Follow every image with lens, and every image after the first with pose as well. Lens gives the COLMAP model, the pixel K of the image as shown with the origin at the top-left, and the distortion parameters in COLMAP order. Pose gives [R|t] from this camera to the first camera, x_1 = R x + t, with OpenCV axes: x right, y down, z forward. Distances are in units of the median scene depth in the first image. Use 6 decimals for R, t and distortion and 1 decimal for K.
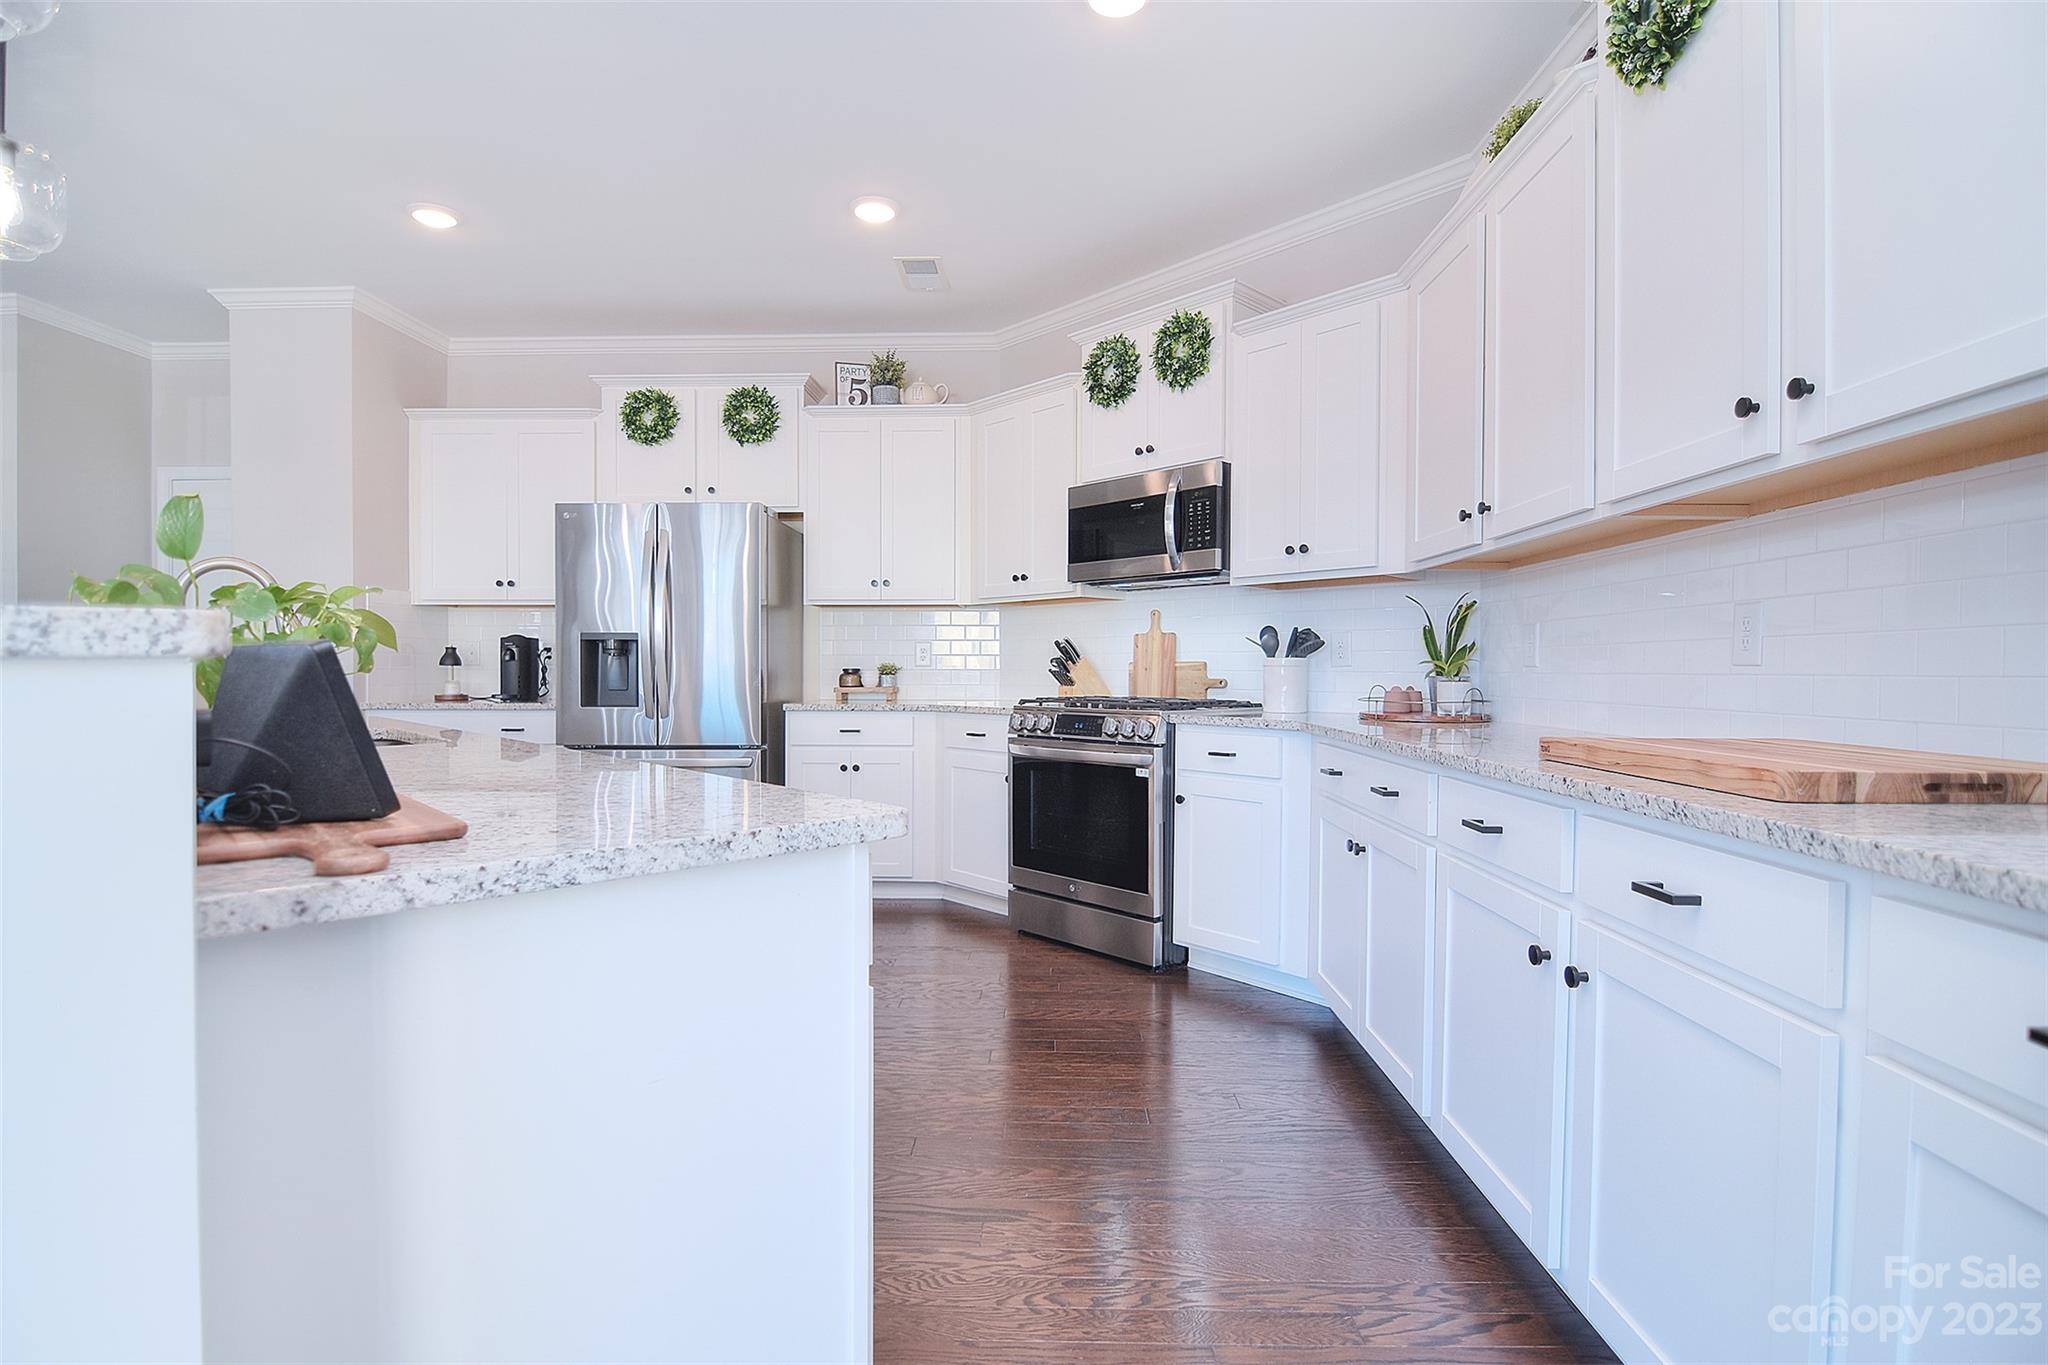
lens RADIAL K [[982.8, 0, 1017.6], [0, 982.8, 680.0], [0, 0, 1]] dist [-0.010894, -0.008193]
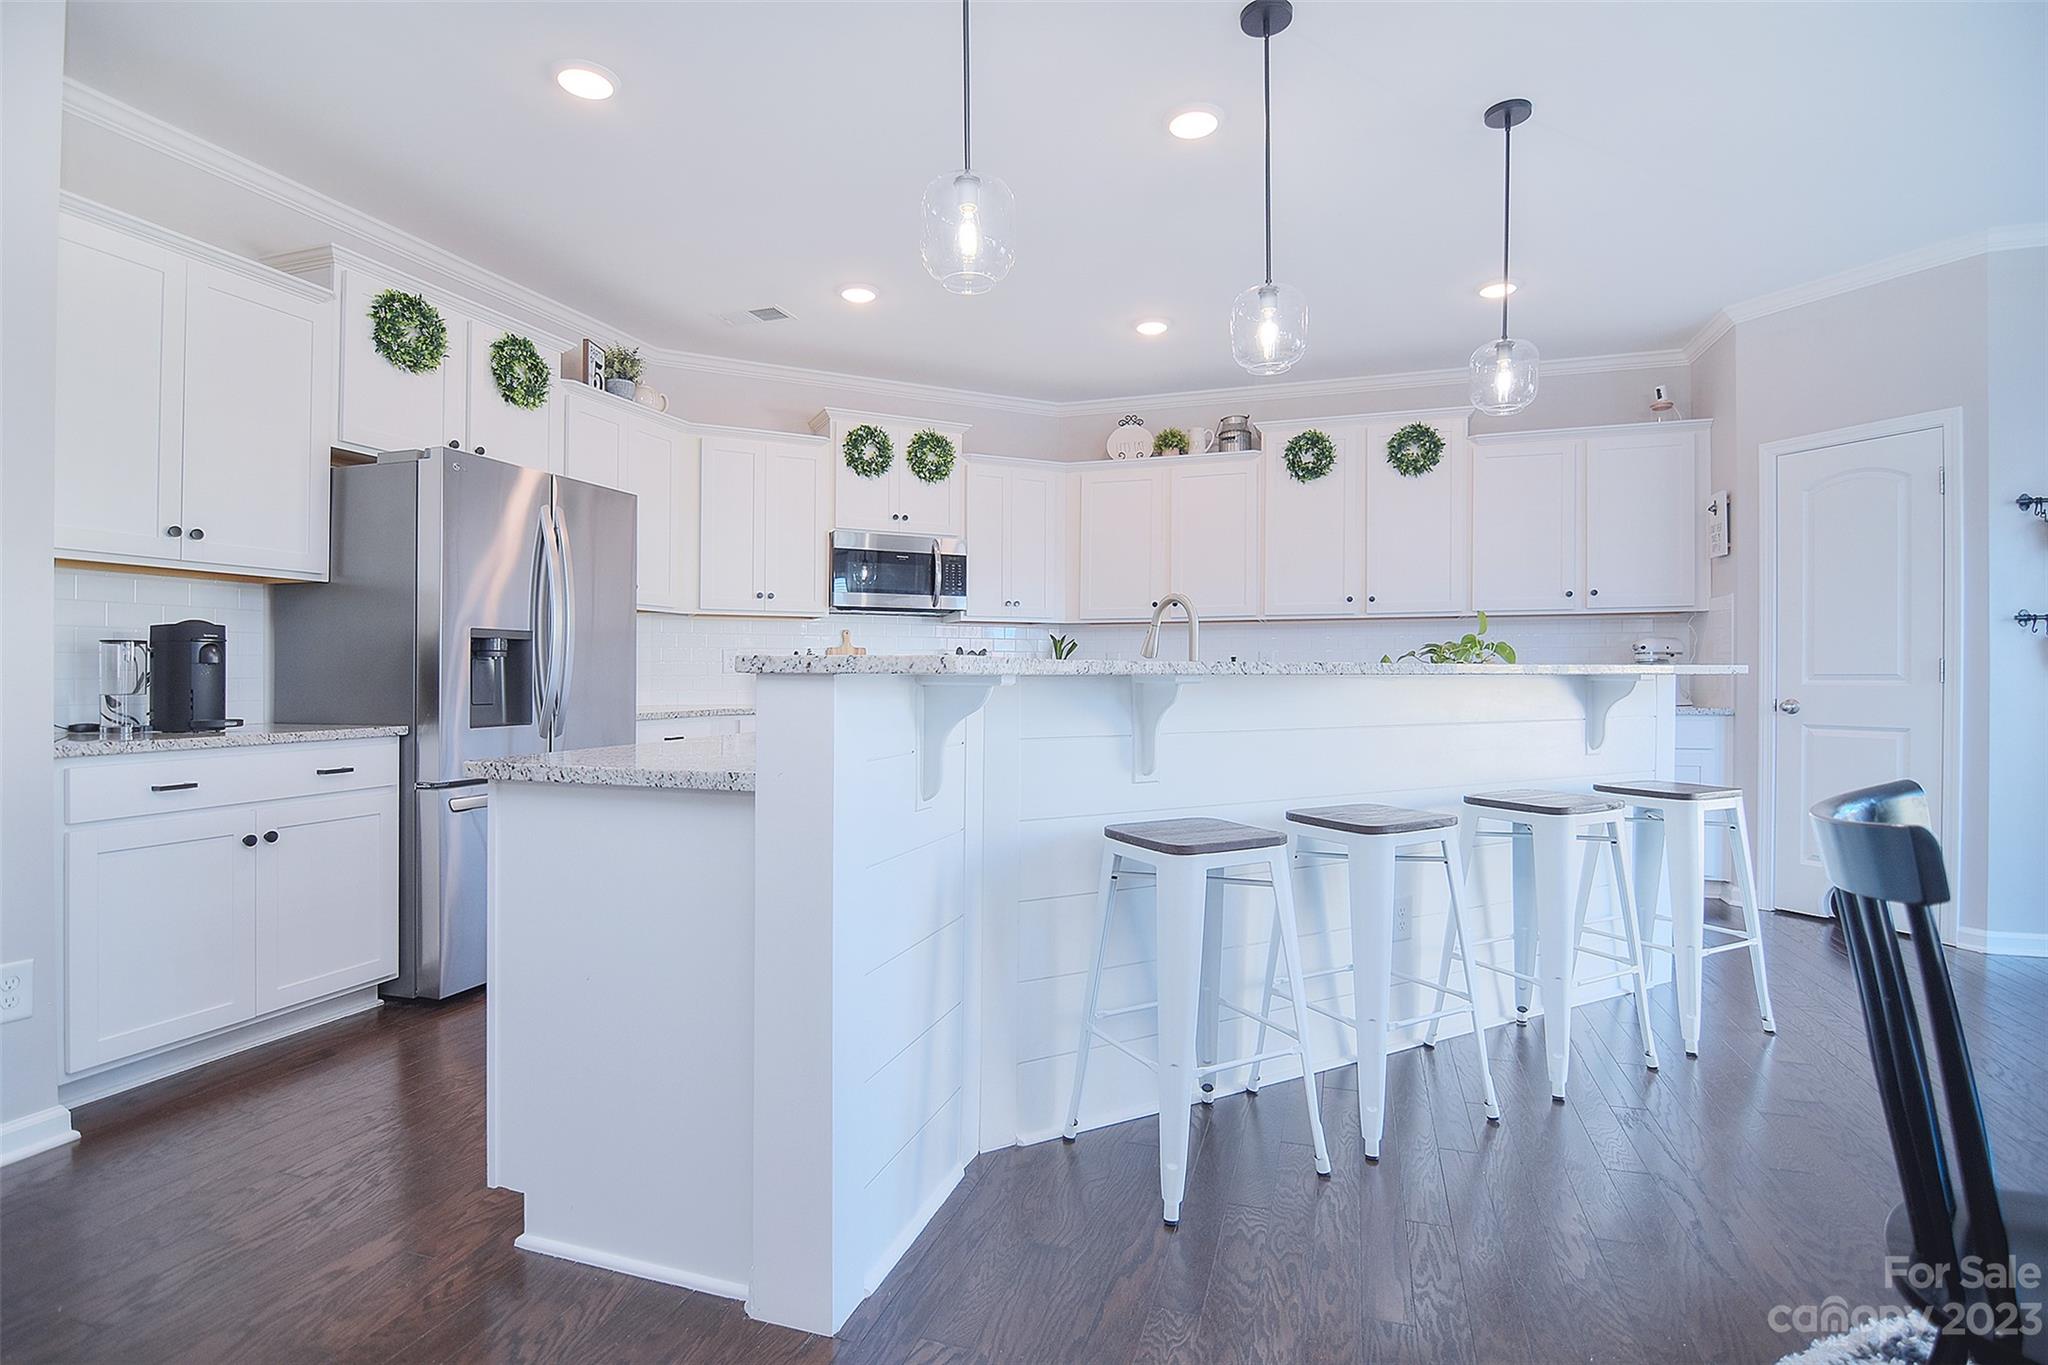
lens RADIAL K [[982.8, 0, 1027.9], [0, 982.8, 677.3], [0, 0, 1]] dist [-0.010894, -0.008193]
pose [[0.280646, -0.004700, 0.959800, -1.083229], [0.016824, 0.999858, -0.000024, -0.004816], [-0.959664, 0.016155, 0.280686, 0.415371]]
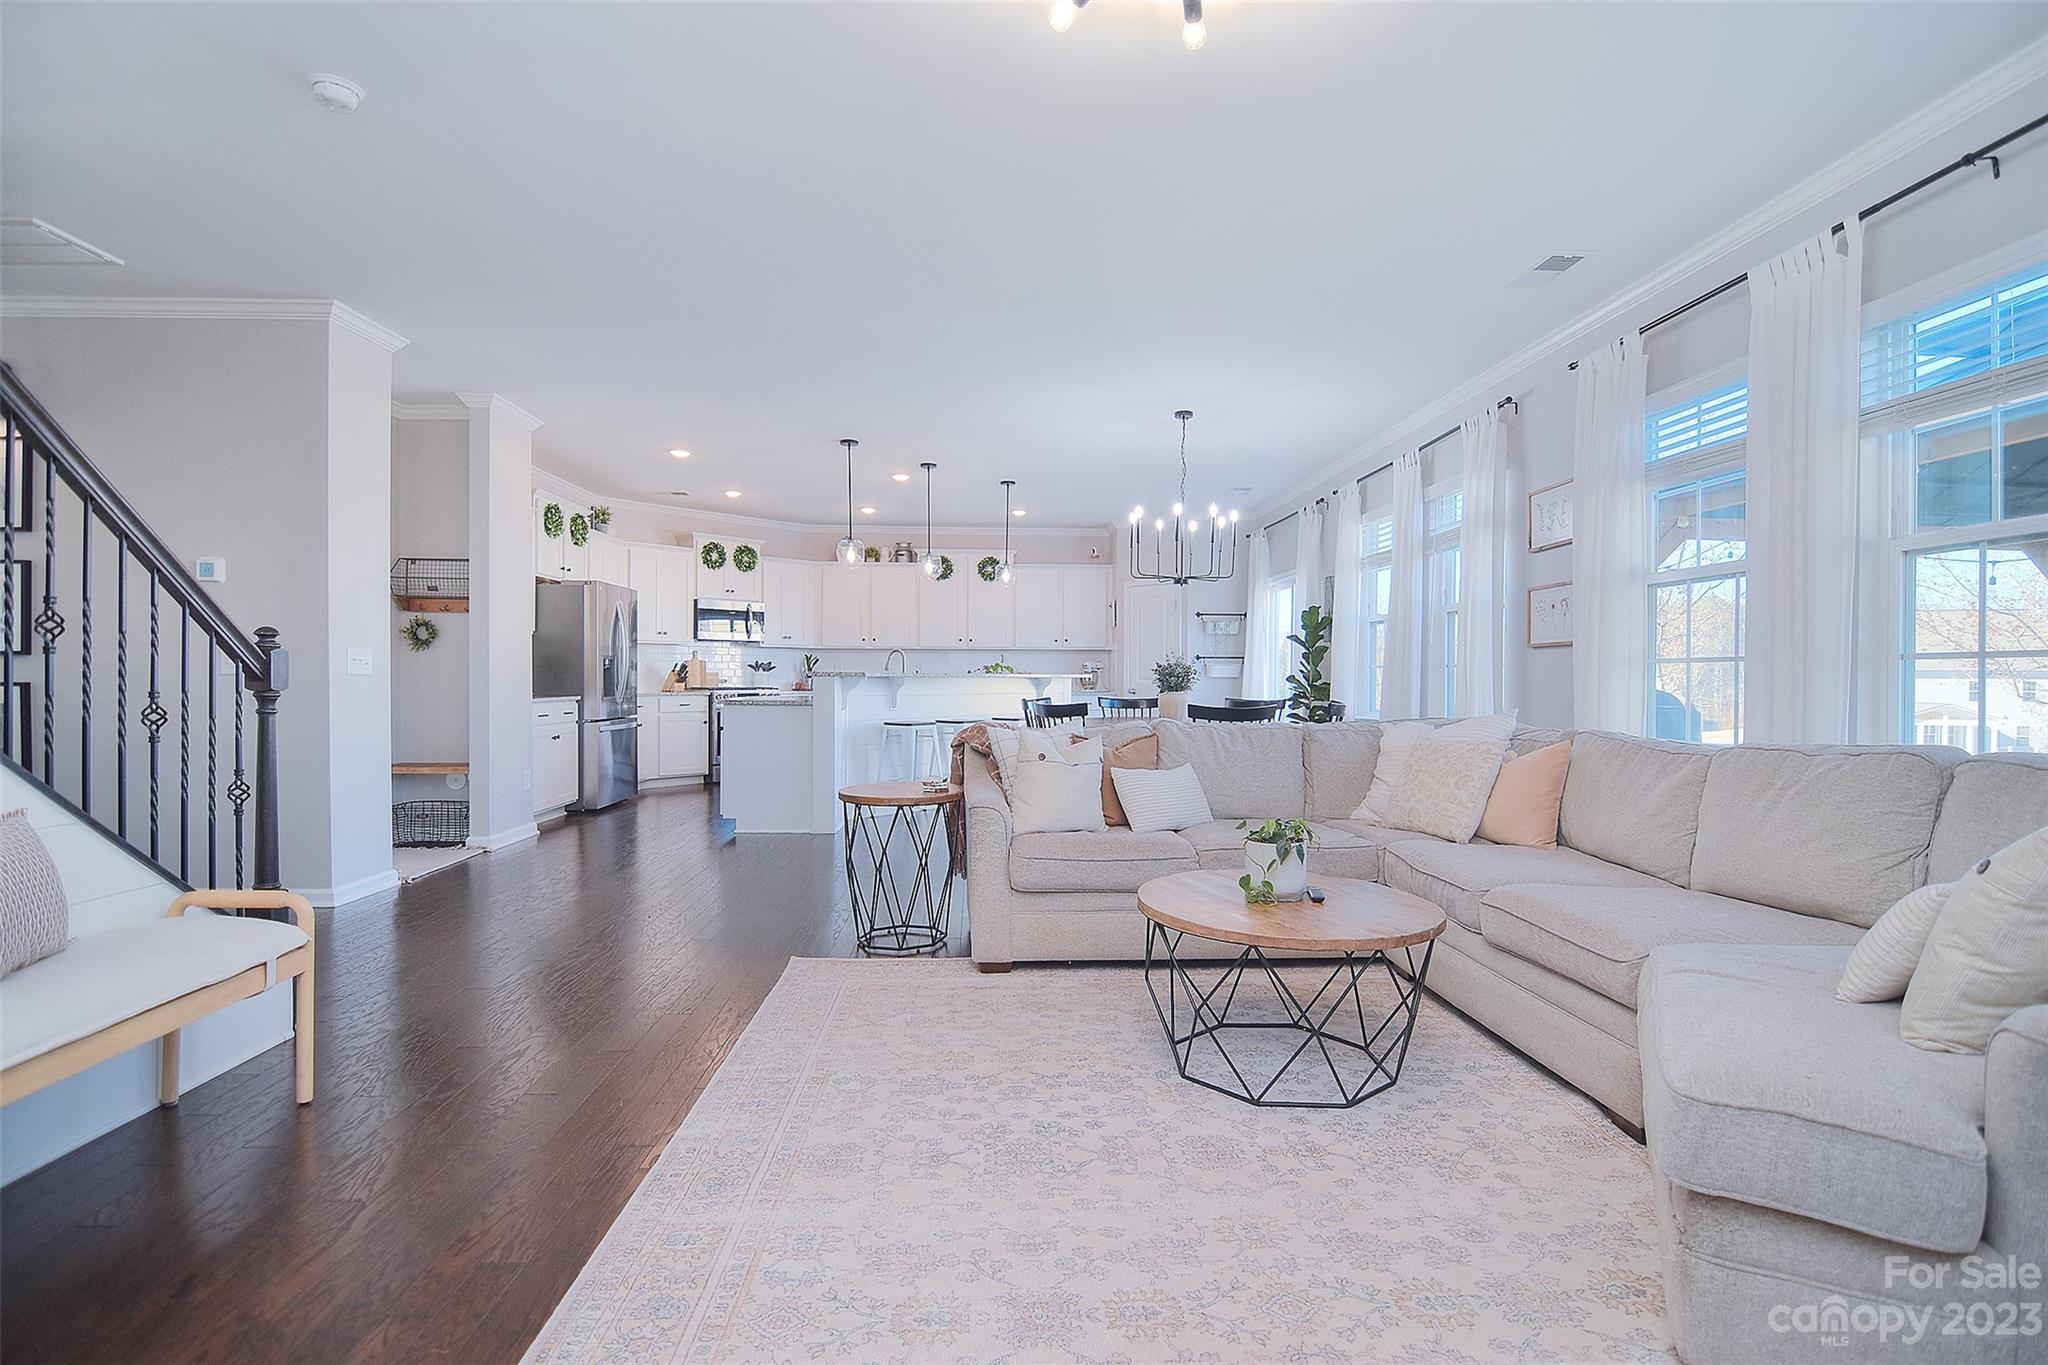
lens RADIAL K [[982.8, 0, 1032.1], [0, 982.8, 684.1], [0, 0, 1]] dist [-0.010894, -0.008193]
pose [[-0.090278, -0.010234, 0.995864, -2.372203], [0.010517, 0.999882, 0.011229, -0.008991], [-0.995861, 0.011487, -0.090160, 0.416154]]
